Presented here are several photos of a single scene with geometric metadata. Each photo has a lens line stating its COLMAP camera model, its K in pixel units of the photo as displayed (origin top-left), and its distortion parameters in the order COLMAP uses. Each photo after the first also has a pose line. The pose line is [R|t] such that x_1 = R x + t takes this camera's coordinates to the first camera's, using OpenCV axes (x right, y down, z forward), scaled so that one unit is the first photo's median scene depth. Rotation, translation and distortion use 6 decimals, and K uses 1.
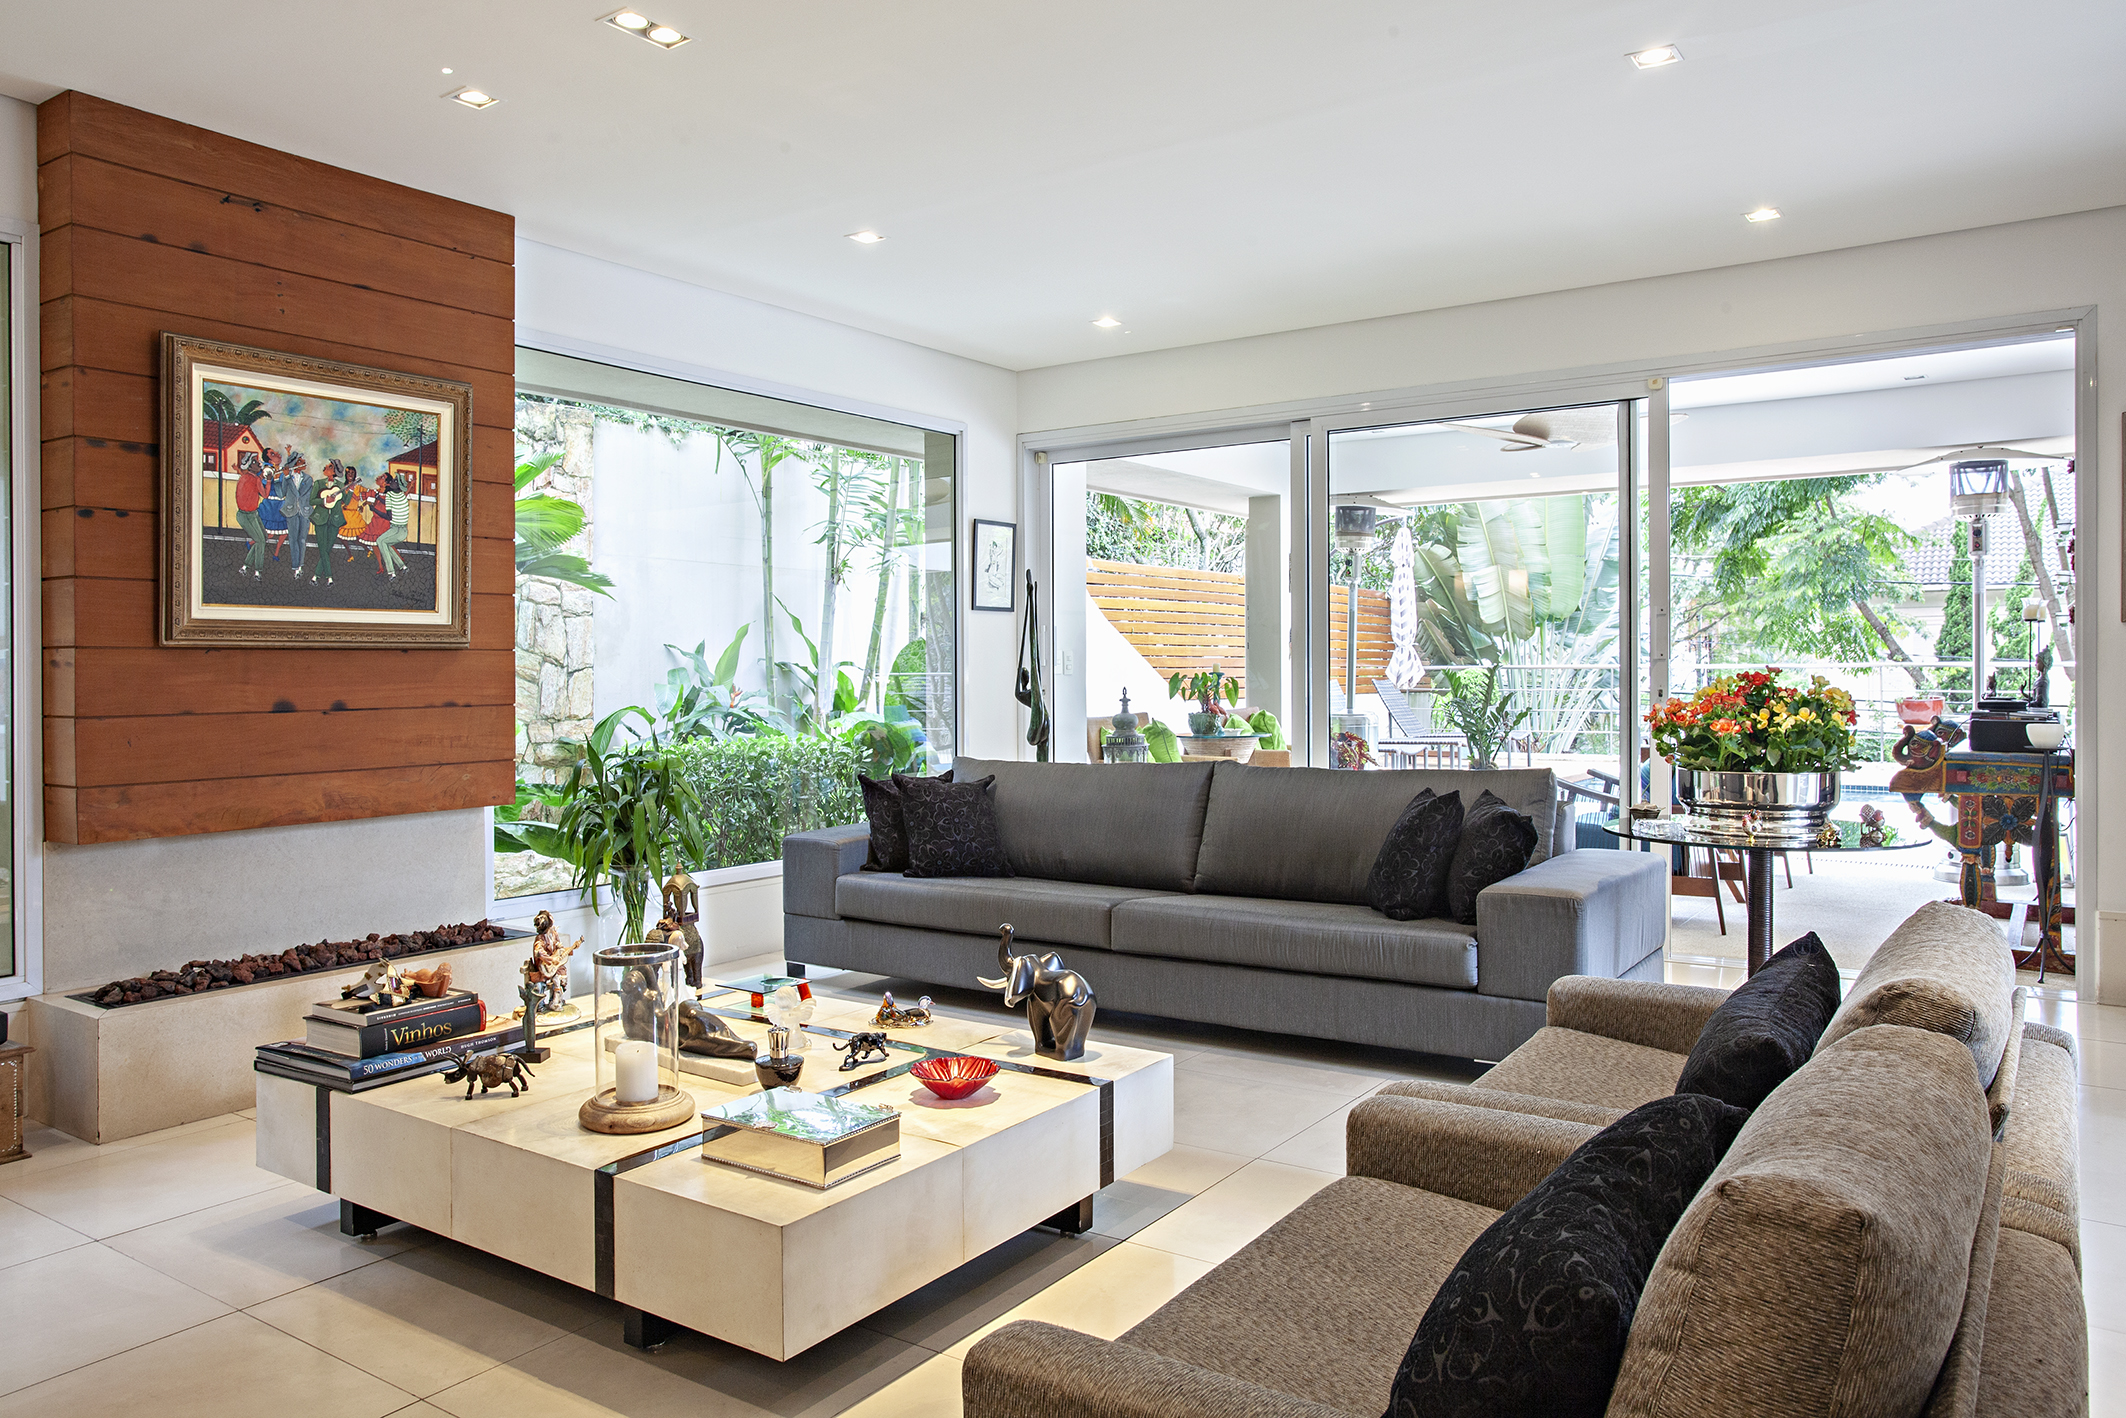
lens RADIAL K [[1490.3, 0, 1062.9], [0, 1490.3, 693.5], [0, 0, 1]] dist [-0.000730, -0.000502]
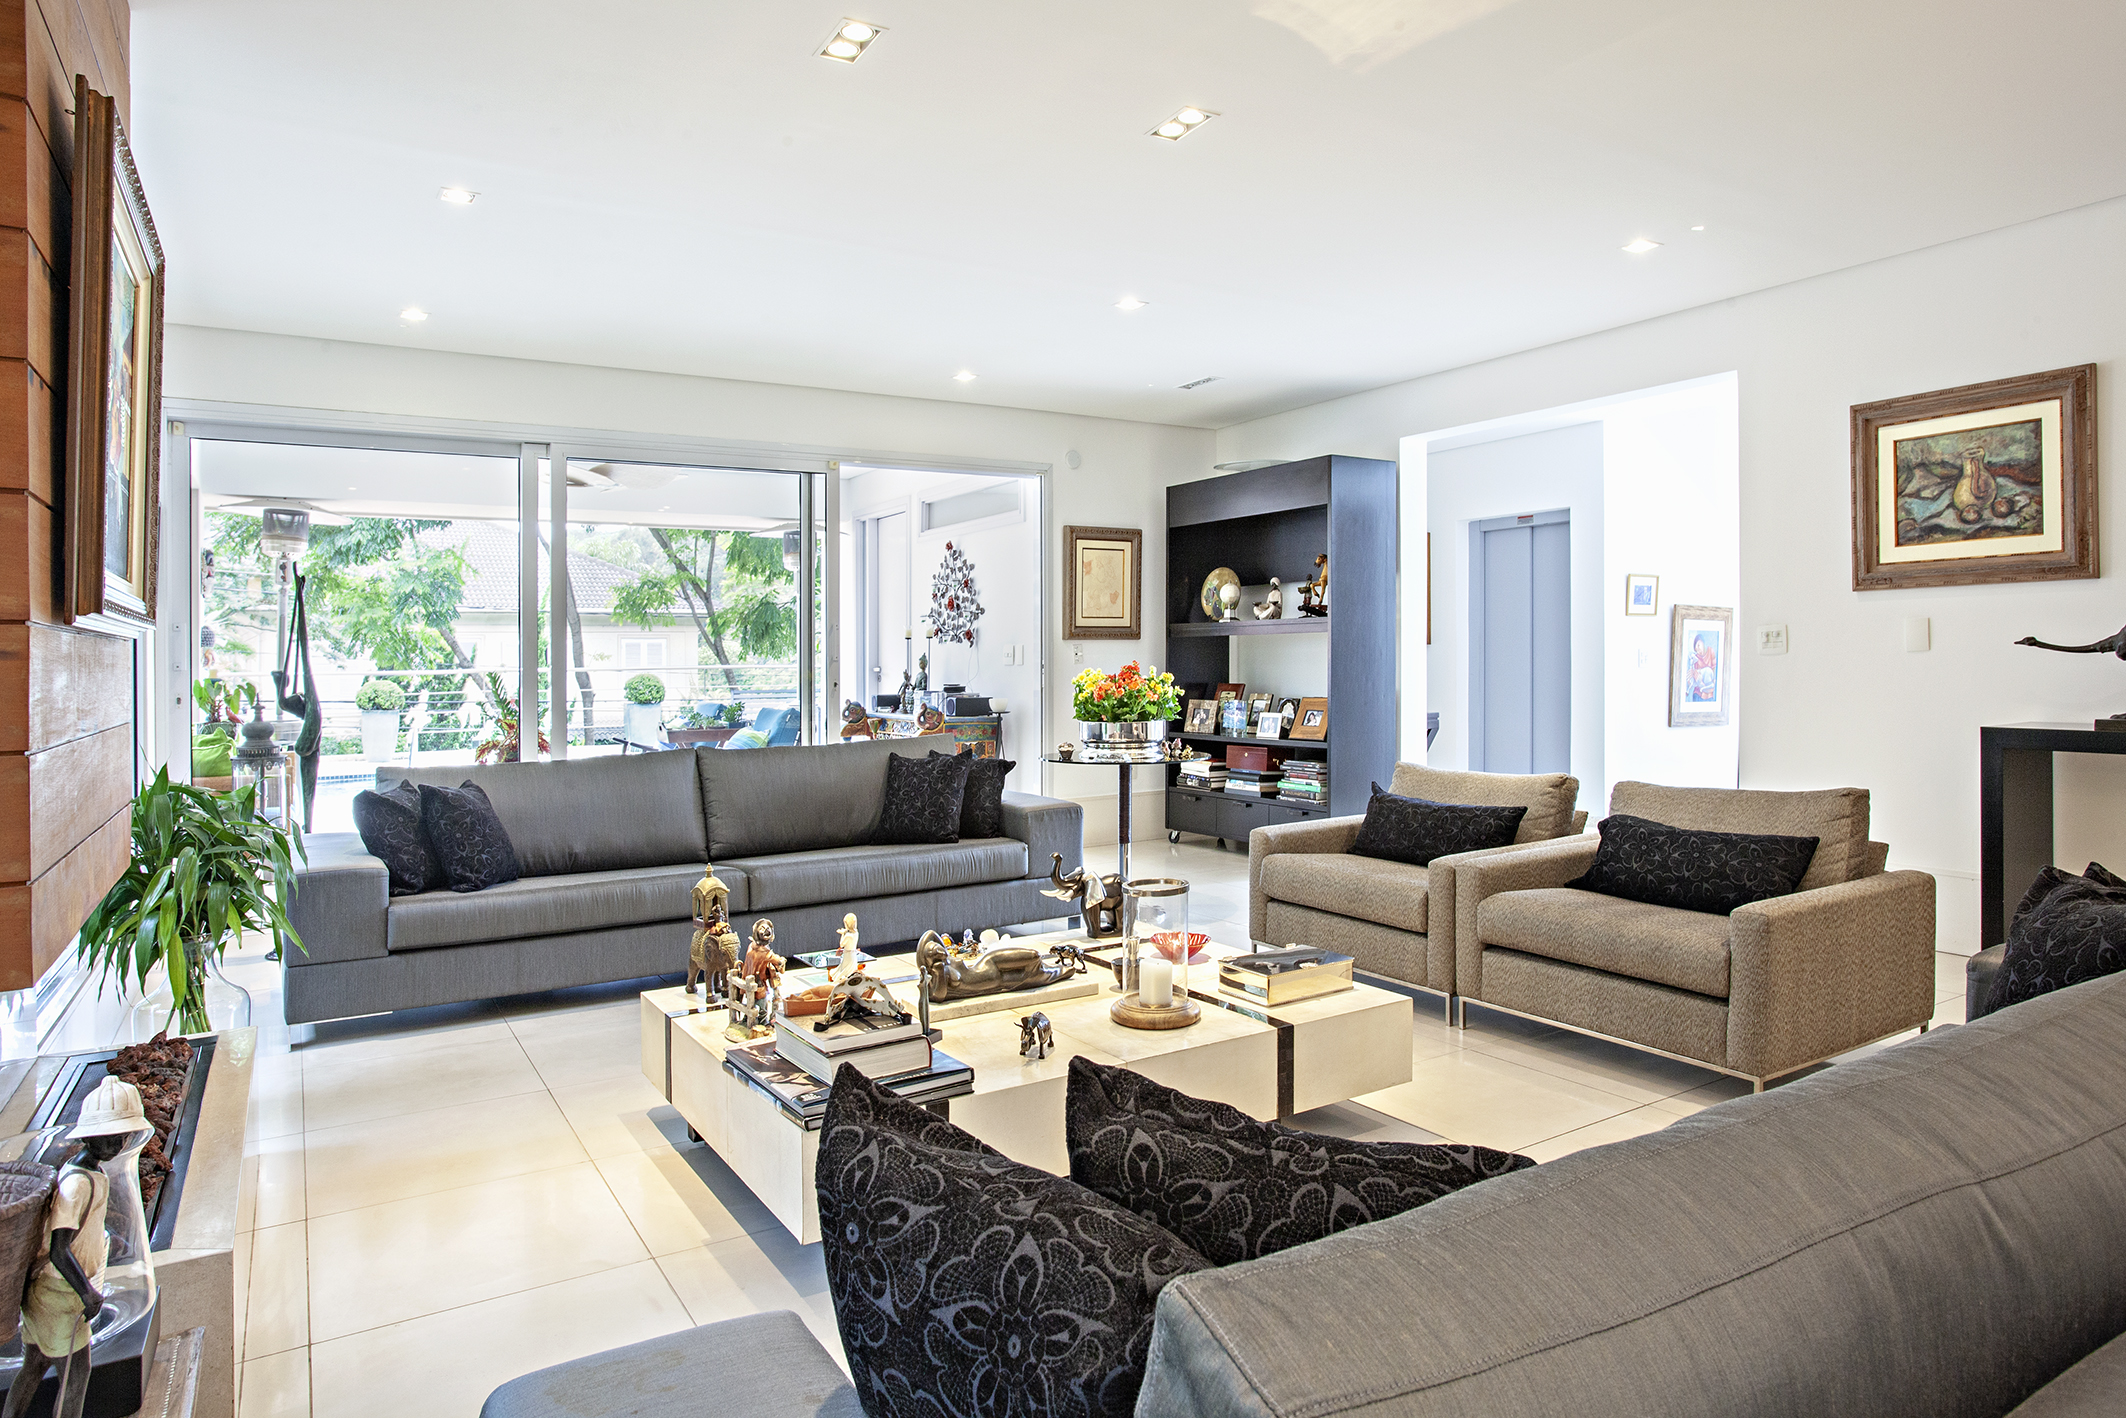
lens RADIAL K [[1270.8, 0, 1063.4], [0, 1270.8, 708.8], [0, 0, 1]] dist [-0.003248, -0.000010]
pose [[0.407437, -0.033593, 0.912615, -0.848130], [0.026406, 0.999339, 0.024996, -0.001331], [-0.912852, 0.013914, 0.408055, 0.417922]]
